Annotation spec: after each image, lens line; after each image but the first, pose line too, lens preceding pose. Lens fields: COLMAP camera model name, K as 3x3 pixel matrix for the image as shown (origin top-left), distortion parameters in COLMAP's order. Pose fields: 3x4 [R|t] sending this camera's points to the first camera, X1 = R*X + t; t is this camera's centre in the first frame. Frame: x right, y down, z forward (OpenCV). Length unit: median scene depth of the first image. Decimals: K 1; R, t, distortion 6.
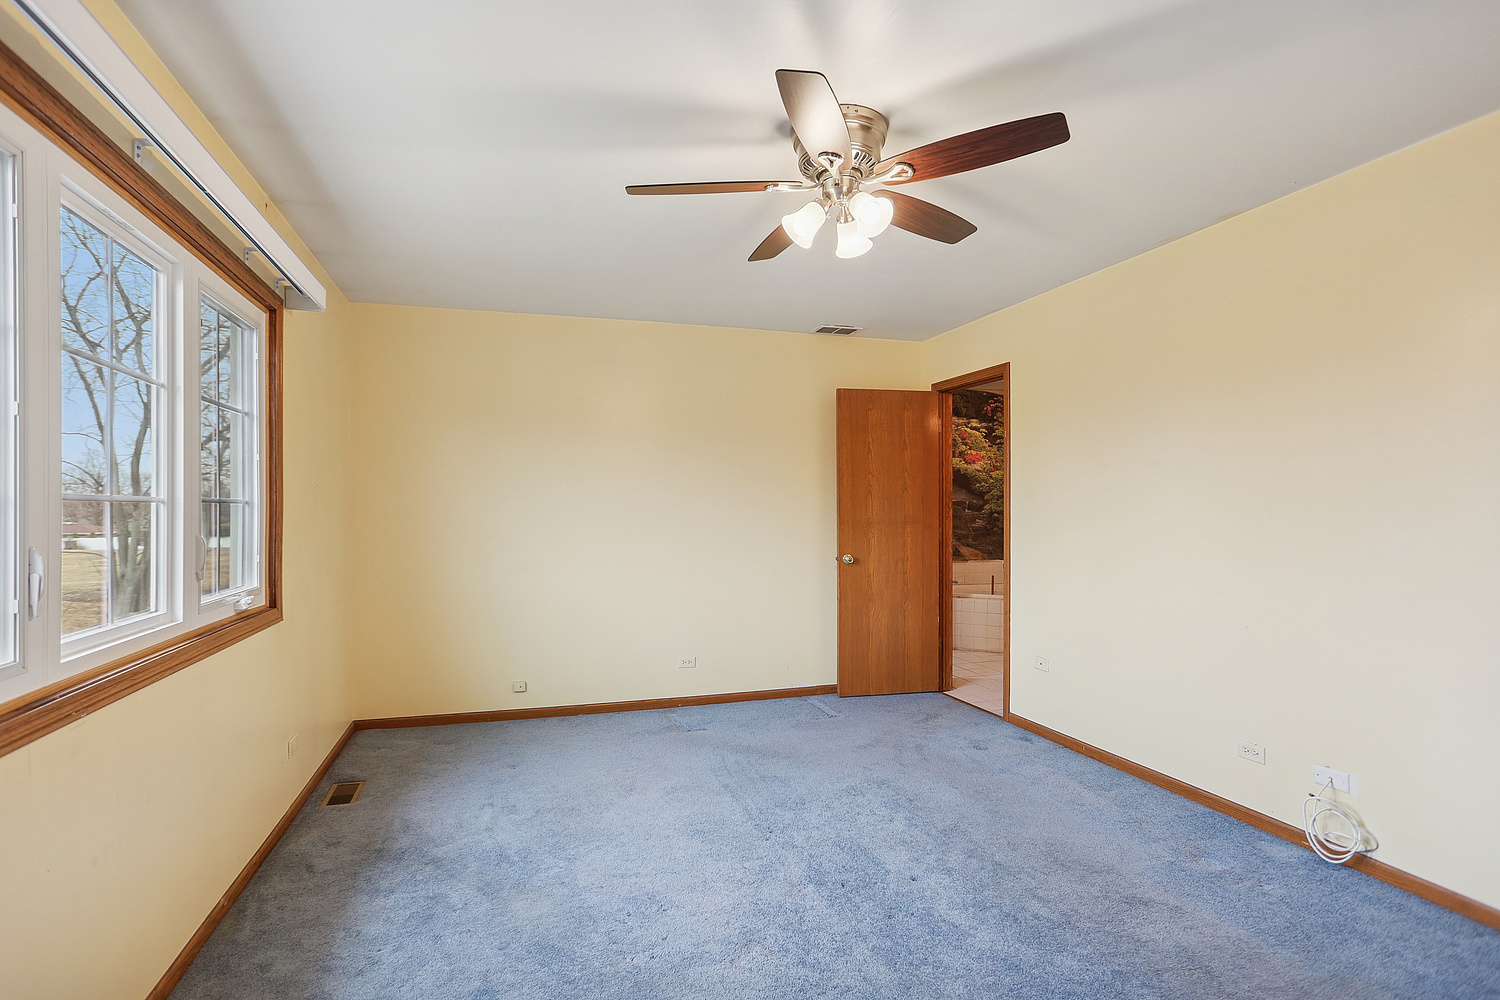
lens RADIAL K [[726.6, 0, 747.6], [0, 726.6, 502.0], [0, 0, 1]] dist [-0.000216, -0.000058]
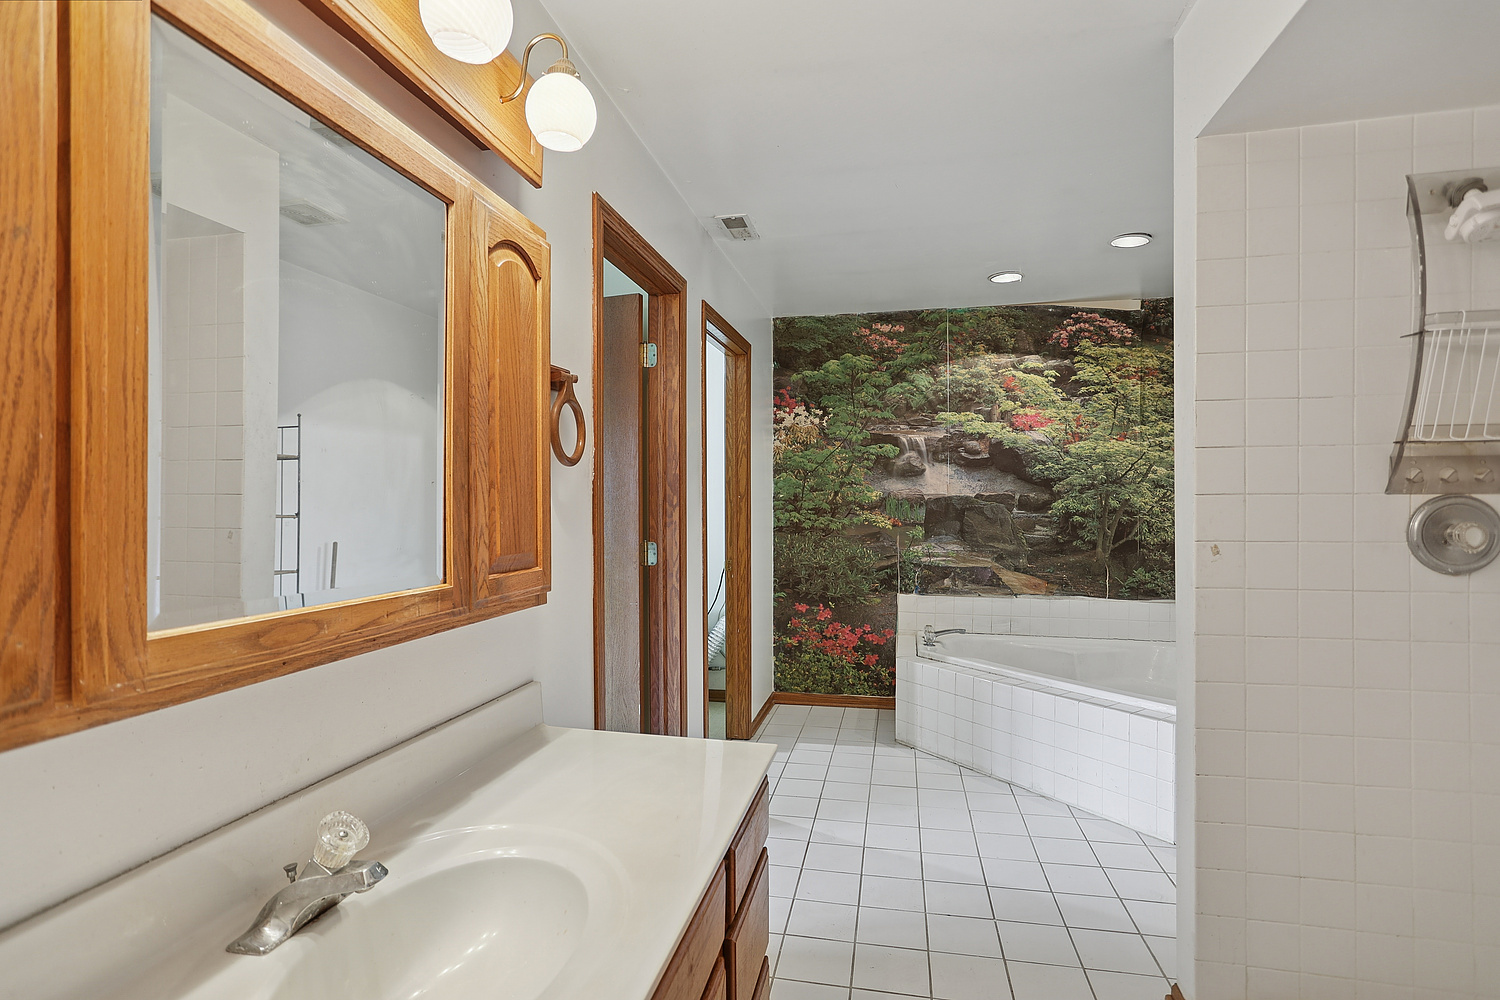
lens RADIAL K [[726.6, 0, 753.5], [0, 726.6, 501.6], [0, 0, 1]] dist [-0.000216, -0.000058]
pose [[0.879438, 0.000530, -0.476013, 0.394000], [0.001642, 0.999990, 0.004147, 0.001731], [0.476010, -0.004429, 0.879429, 0.375553]]
